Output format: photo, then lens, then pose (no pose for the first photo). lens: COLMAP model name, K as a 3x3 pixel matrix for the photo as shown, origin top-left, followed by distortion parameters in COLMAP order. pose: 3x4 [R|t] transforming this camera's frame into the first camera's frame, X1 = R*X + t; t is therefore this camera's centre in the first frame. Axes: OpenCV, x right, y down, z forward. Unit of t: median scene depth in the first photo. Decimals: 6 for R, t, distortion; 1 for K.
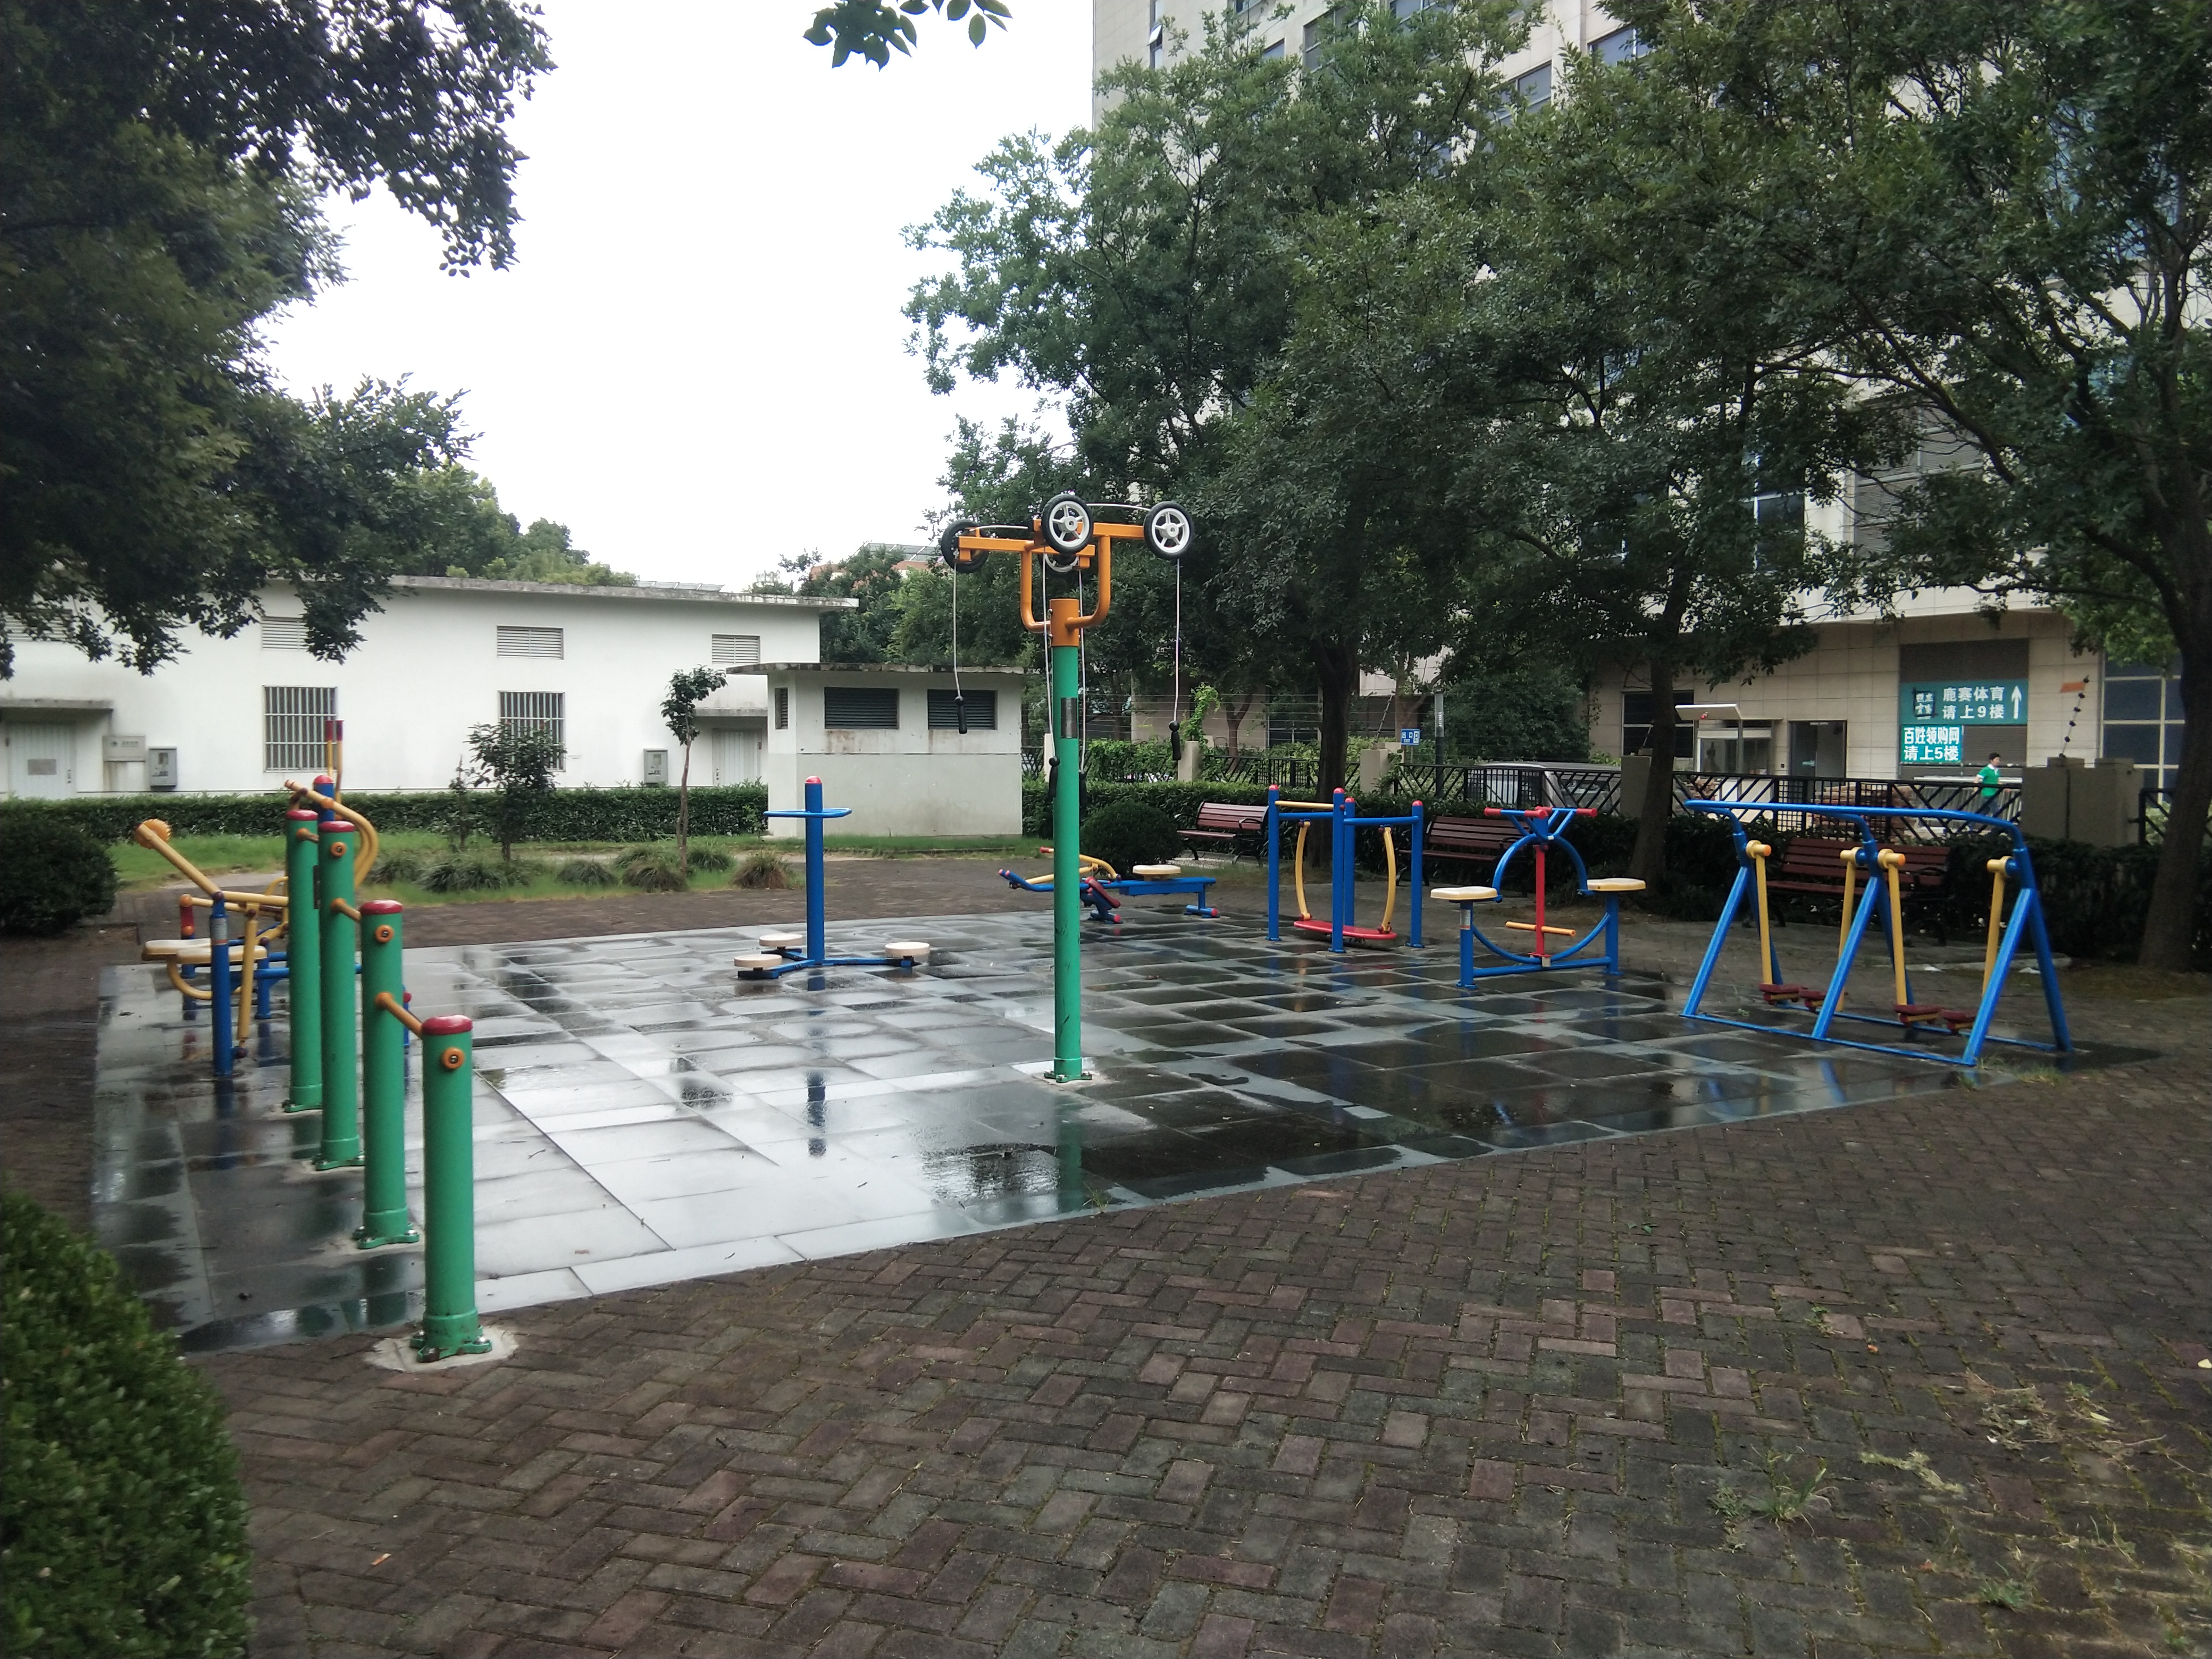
lens RADIAL K [[1804.9, 0, 1090.0], [0, 1804.9, 834.2], [0, 0, 1]] dist [0.096980, -0.141685]
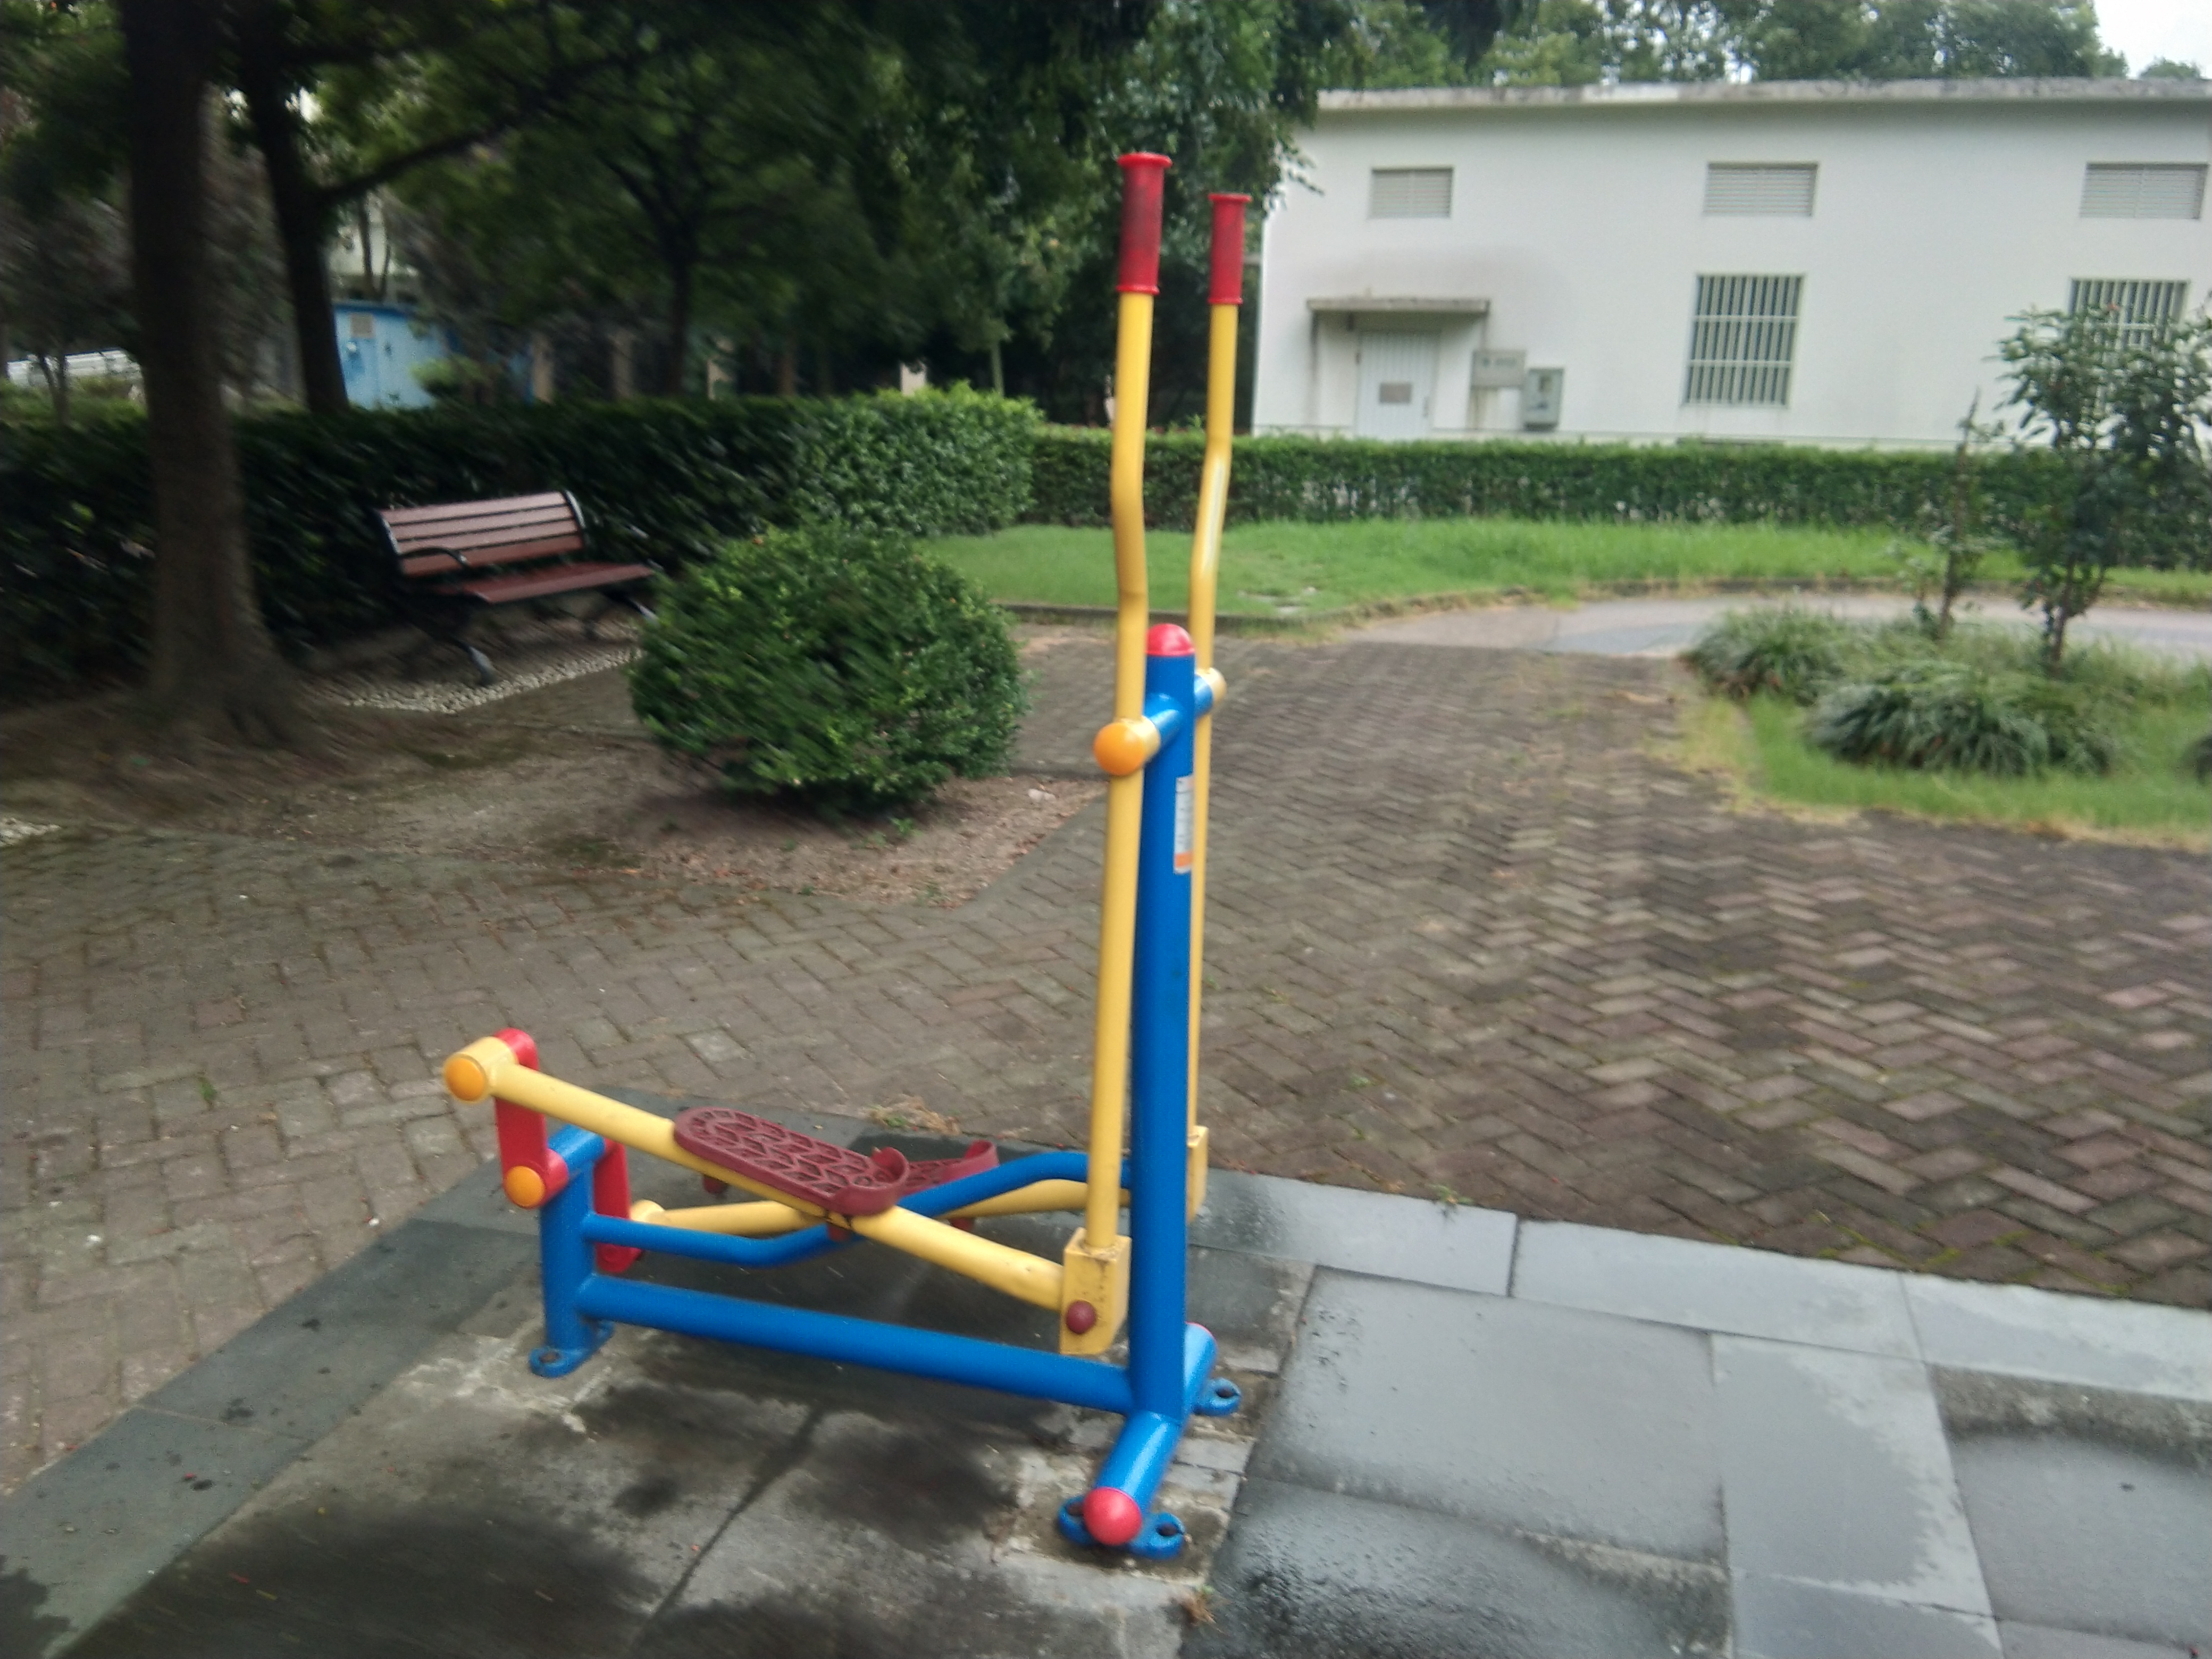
lens RADIAL K [[1835.1, 0, 1059.0], [0, 1835.1, 821.7], [0, 0, 1]] dist [0.132048, -0.205265]
pose [[0.707914, 0.186422, -0.681252, -0.122182], [-0.056497, 0.976394, 0.208479, -0.015960], [0.704036, -0.109096, 0.701735, 0.358445]]
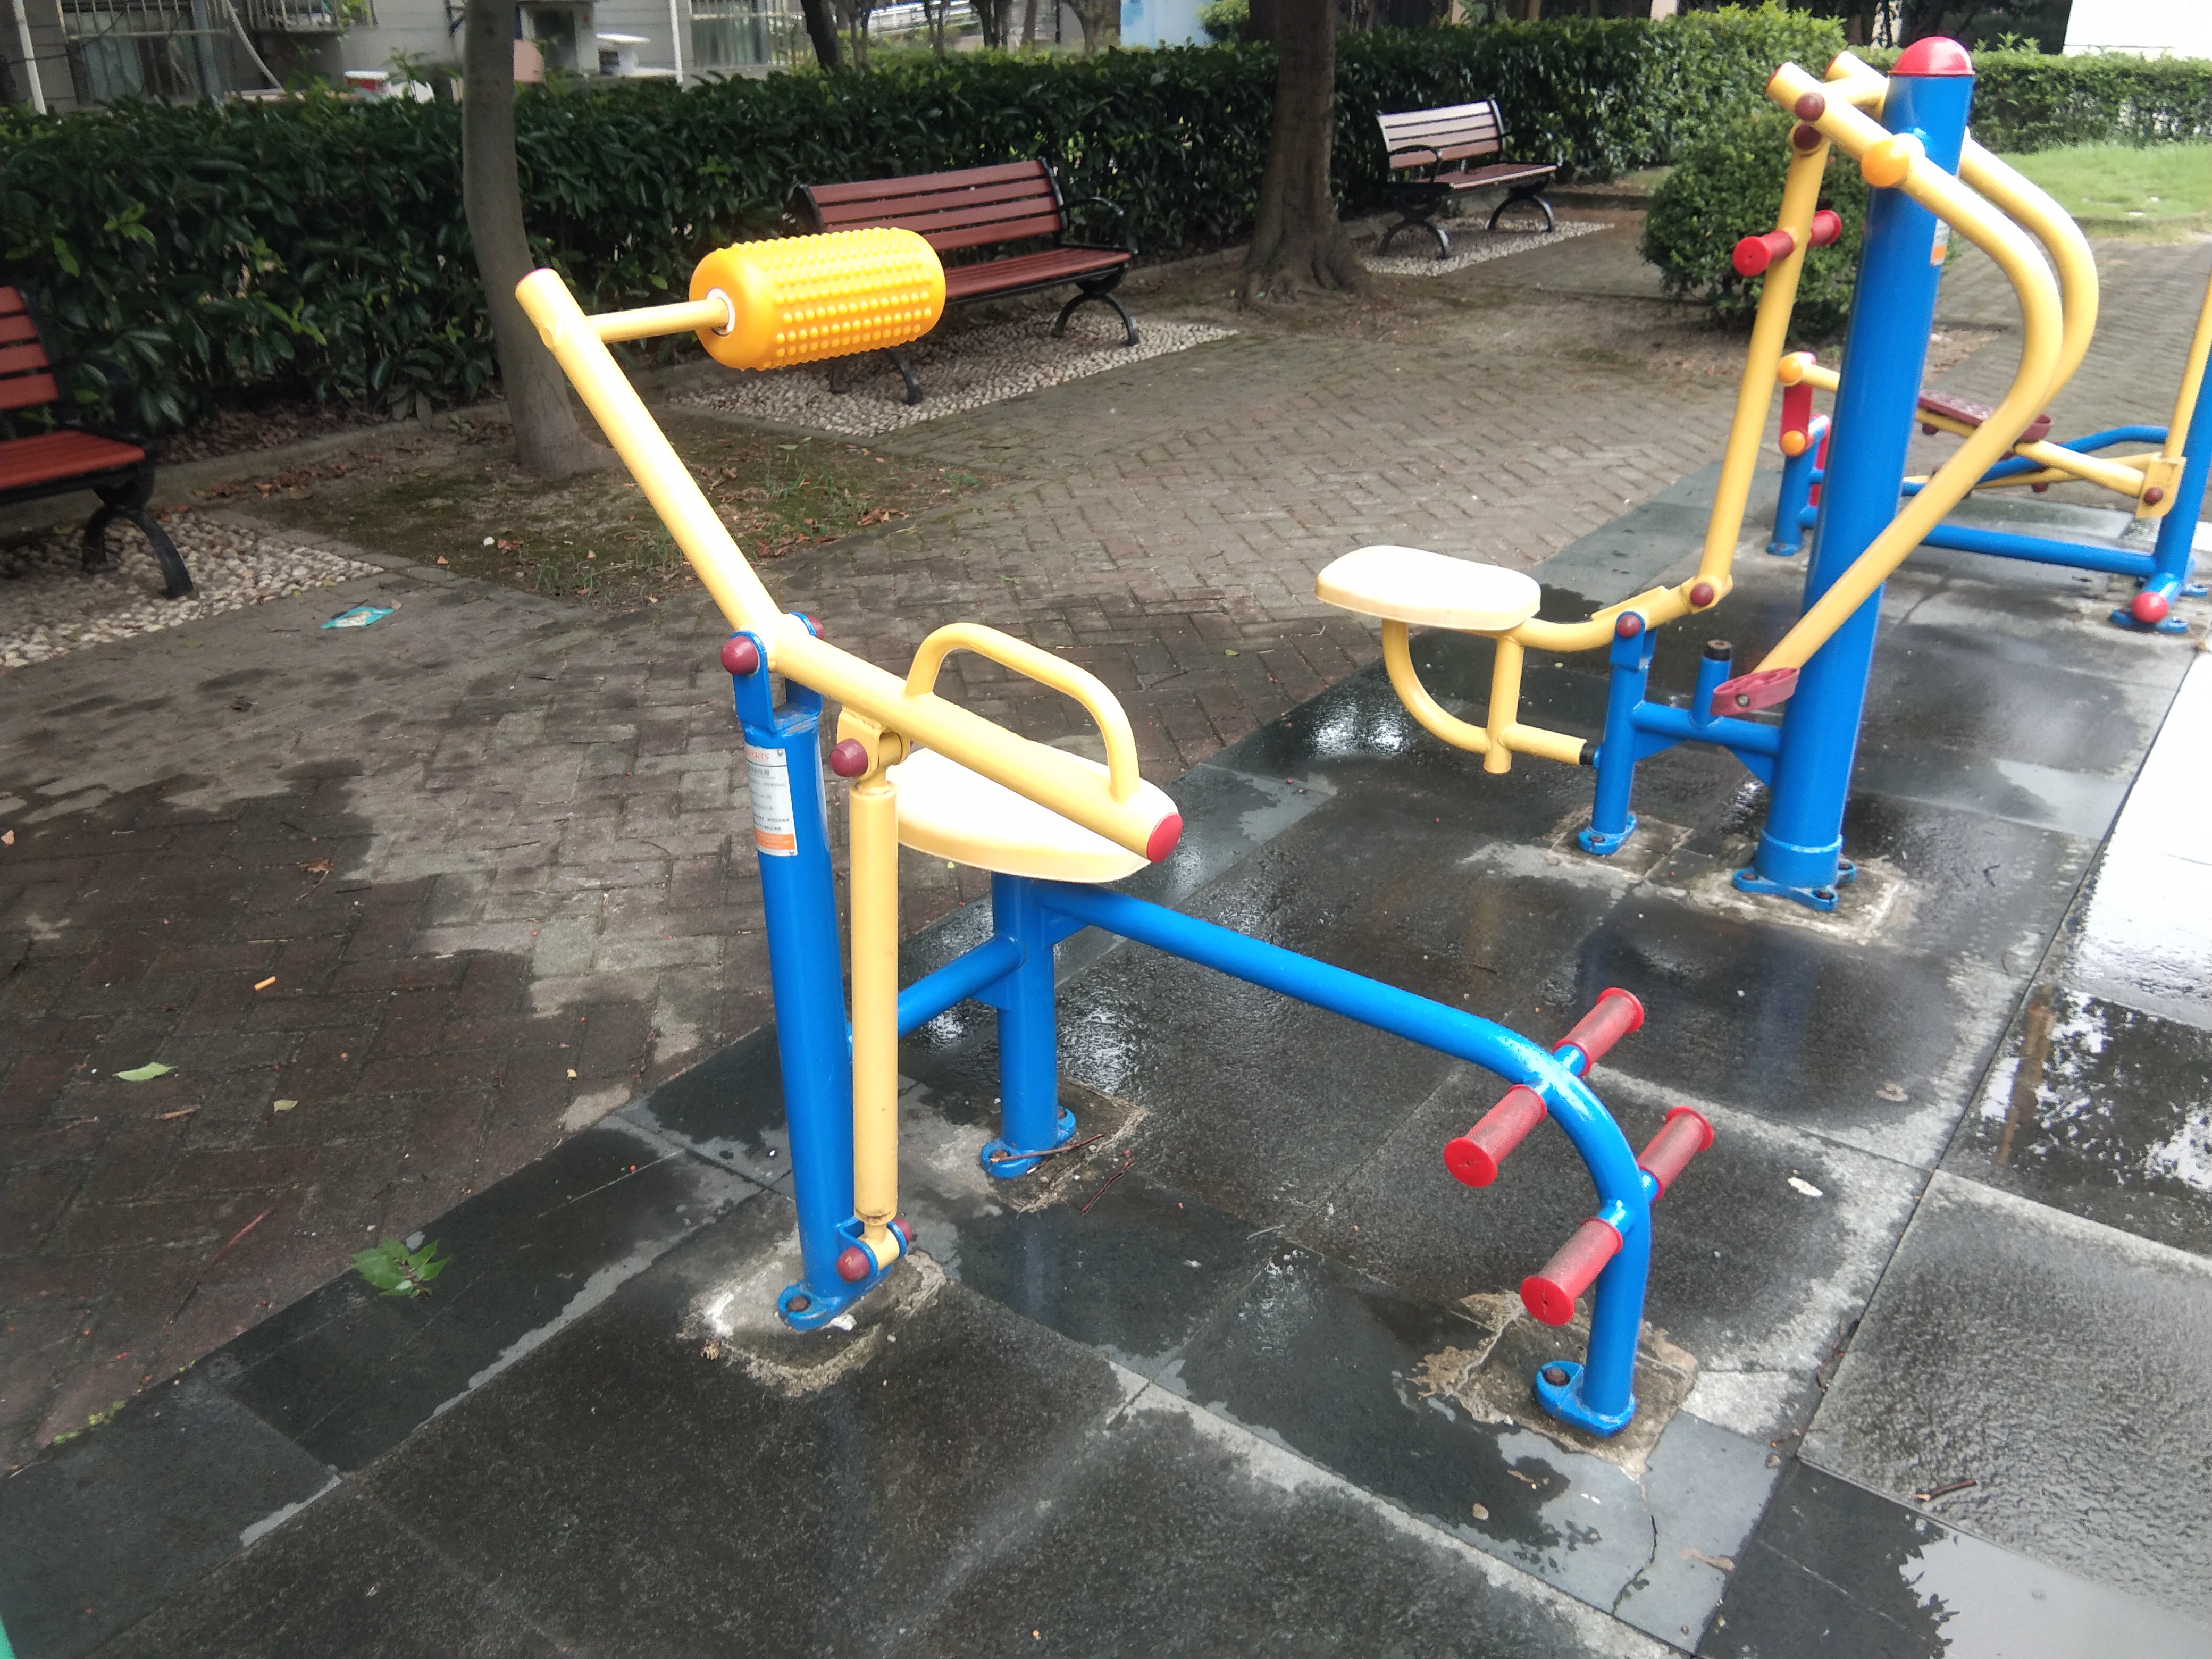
lens RADIAL K [[1804.9, 0, 1090.0], [0, 1804.9, 834.2], [0, 0, 1]] dist [0.096980, -0.141685]
pose [[0.443604, 0.376271, -0.813410, -0.080128], [-0.041701, 0.915281, 0.400652, -0.009655], [0.895252, -0.143811, 0.421713, 0.271628]]
